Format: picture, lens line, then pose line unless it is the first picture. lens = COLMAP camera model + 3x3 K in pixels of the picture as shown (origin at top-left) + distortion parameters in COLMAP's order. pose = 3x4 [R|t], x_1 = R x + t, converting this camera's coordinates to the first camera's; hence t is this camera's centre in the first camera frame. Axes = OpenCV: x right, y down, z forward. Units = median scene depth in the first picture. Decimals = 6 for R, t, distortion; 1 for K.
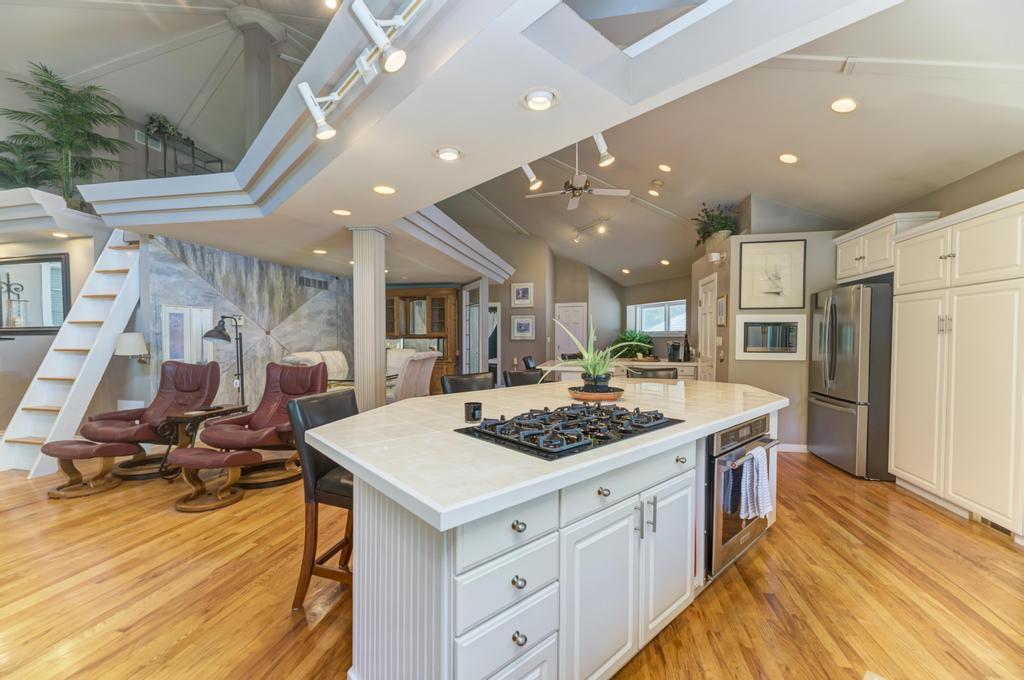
lens RADIAL K [[411.1, 0, 512.2], [0, 411.1, 345.0], [0, 0, 1]] dist [0.007966, -0.003828]
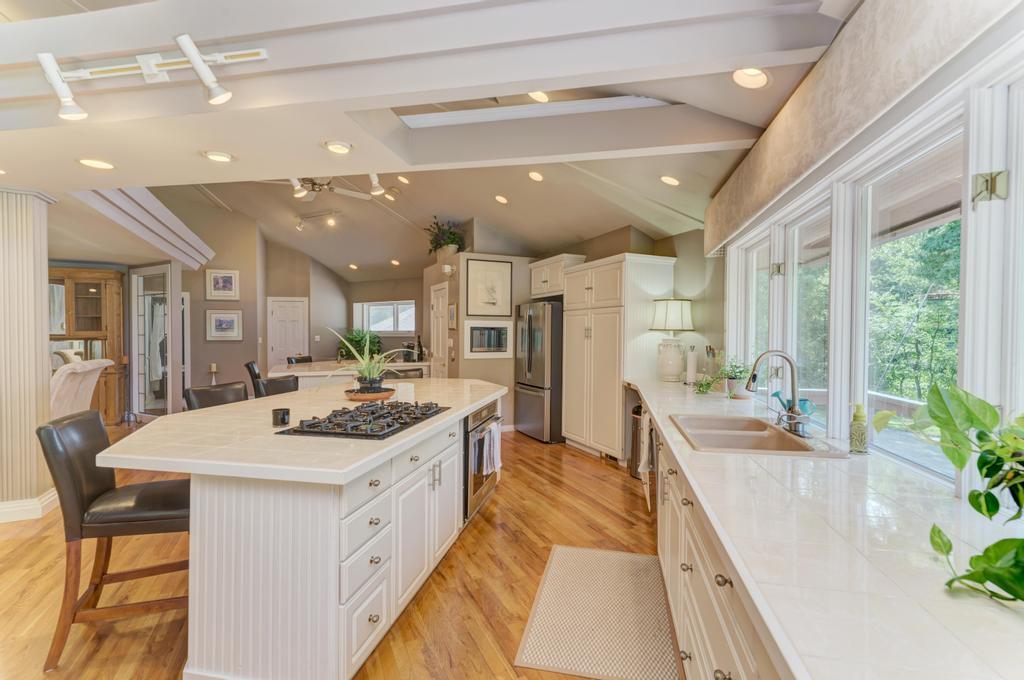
lens RADIAL K [[483.8, 0, 512.0], [0, 483.8, 340.0], [0, 0, 1]] dist [0.001271, 0.000131]
pose [[0.803772, -0.008337, 0.594879, -0.222616], [0.009833, 0.999951, 0.000728, -0.023506], [-0.594856, 0.005265, 0.803815, -0.247067]]
